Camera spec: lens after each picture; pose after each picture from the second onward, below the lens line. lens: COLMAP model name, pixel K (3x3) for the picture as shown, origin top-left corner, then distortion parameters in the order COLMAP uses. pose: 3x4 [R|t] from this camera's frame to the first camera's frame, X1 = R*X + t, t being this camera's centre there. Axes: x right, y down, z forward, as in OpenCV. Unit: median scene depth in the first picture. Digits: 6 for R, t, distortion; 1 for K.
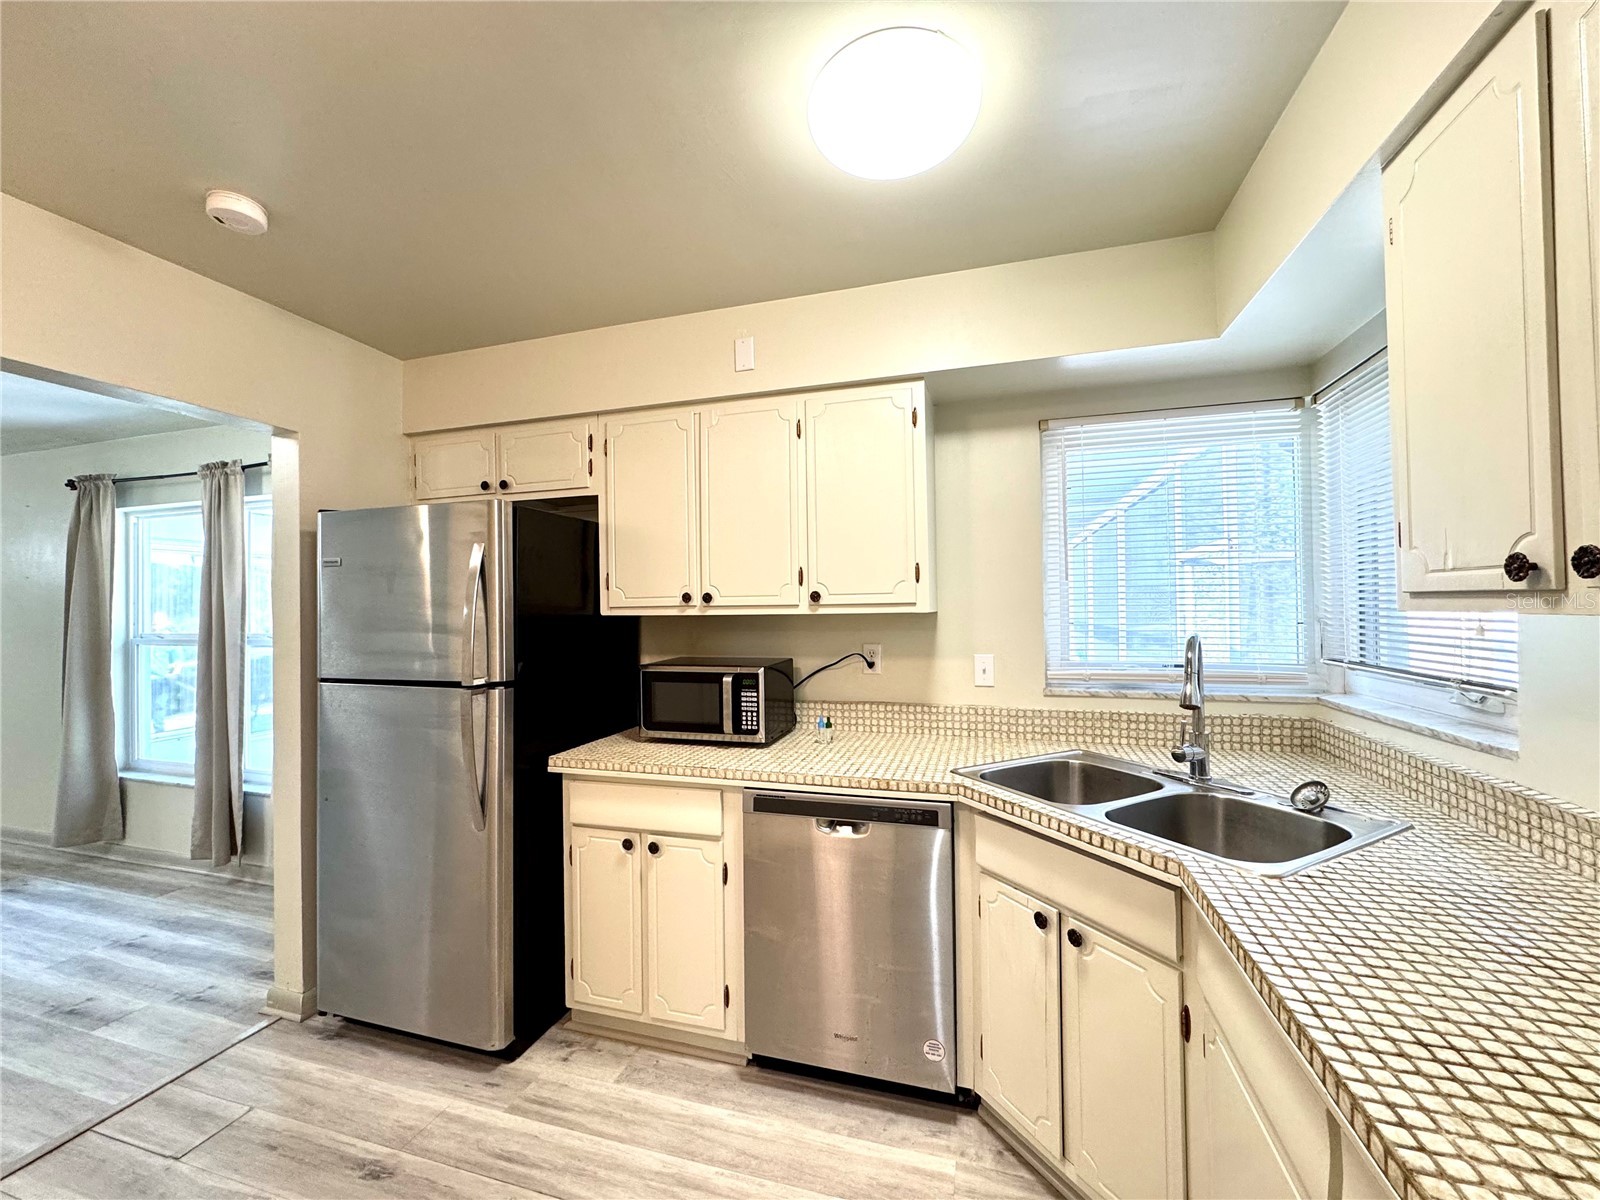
lens RADIAL K [[638.1, 0, 800.5], [0, 638.1, 599.8], [0, 0, 1]] dist [-0.001451, 0.000233]
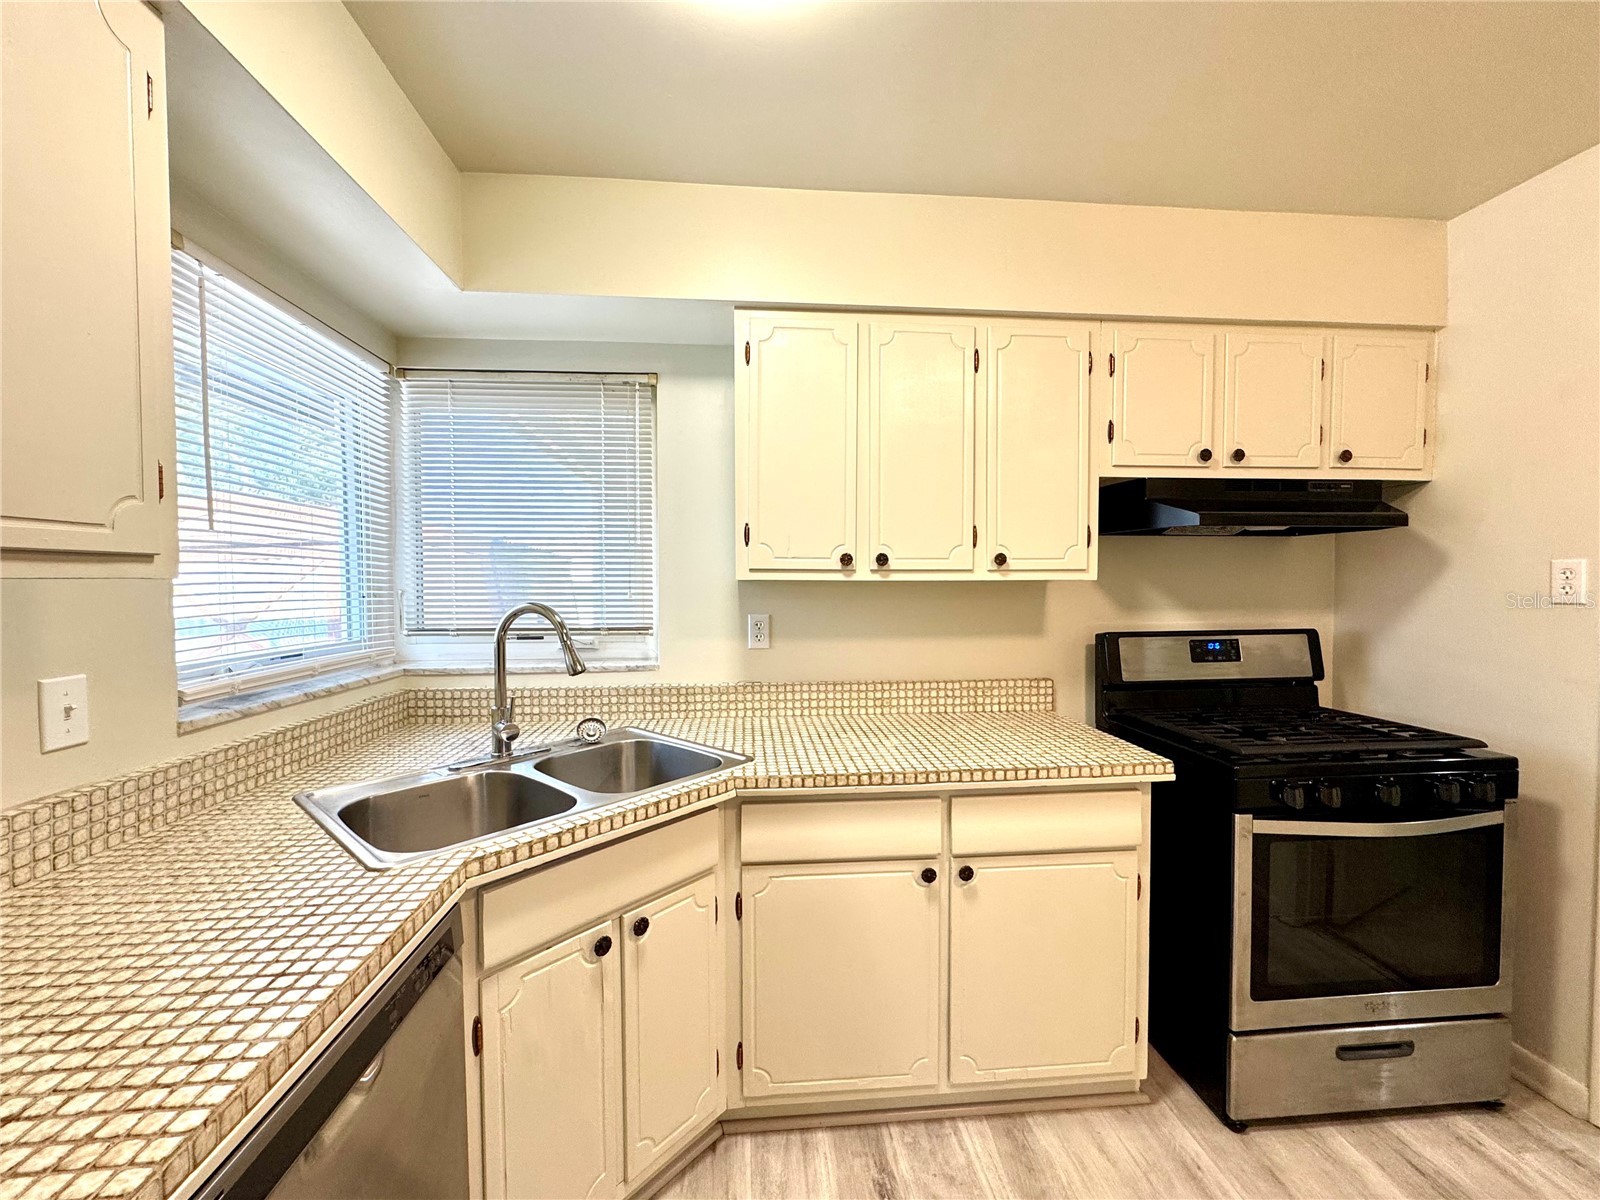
lens RADIAL K [[638.1, 0, 802.9], [0, 638.1, 600.1], [0, 0, 1]] dist [-0.001451, 0.000233]
pose [[-0.370802, -0.014168, 0.928604, -0.357362], [-0.006494, 0.999899, 0.012663, 0.026329], [-0.928689, -0.001335, -0.370856, 0.775692]]
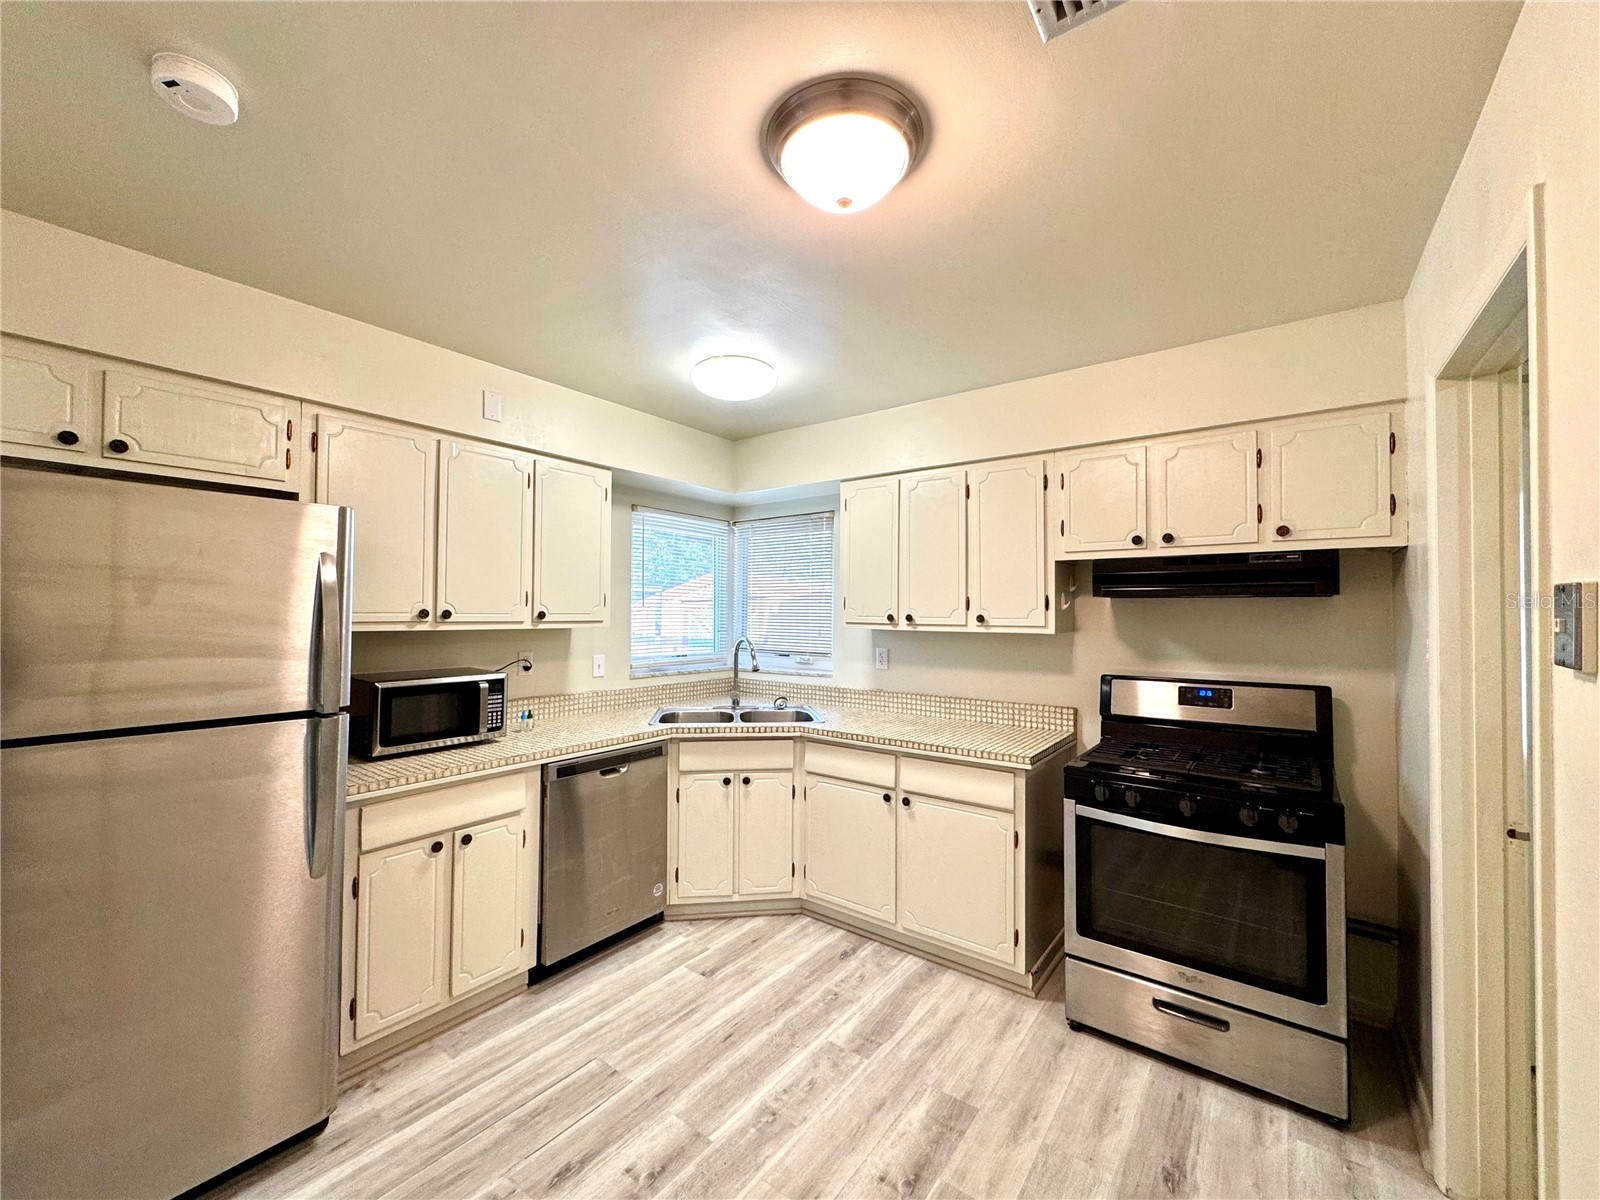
lens RADIAL K [[638.1, 0, 805.2], [0, 638.1, 602.2], [0, 0, 1]] dist [-0.001451, 0.000233]
pose [[0.342067, 0.030676, 0.939175, -1.051945], [-0.025682, 0.999399, -0.023289, -0.015557], [-0.939325, -0.016153, 0.342649, 0.062856]]
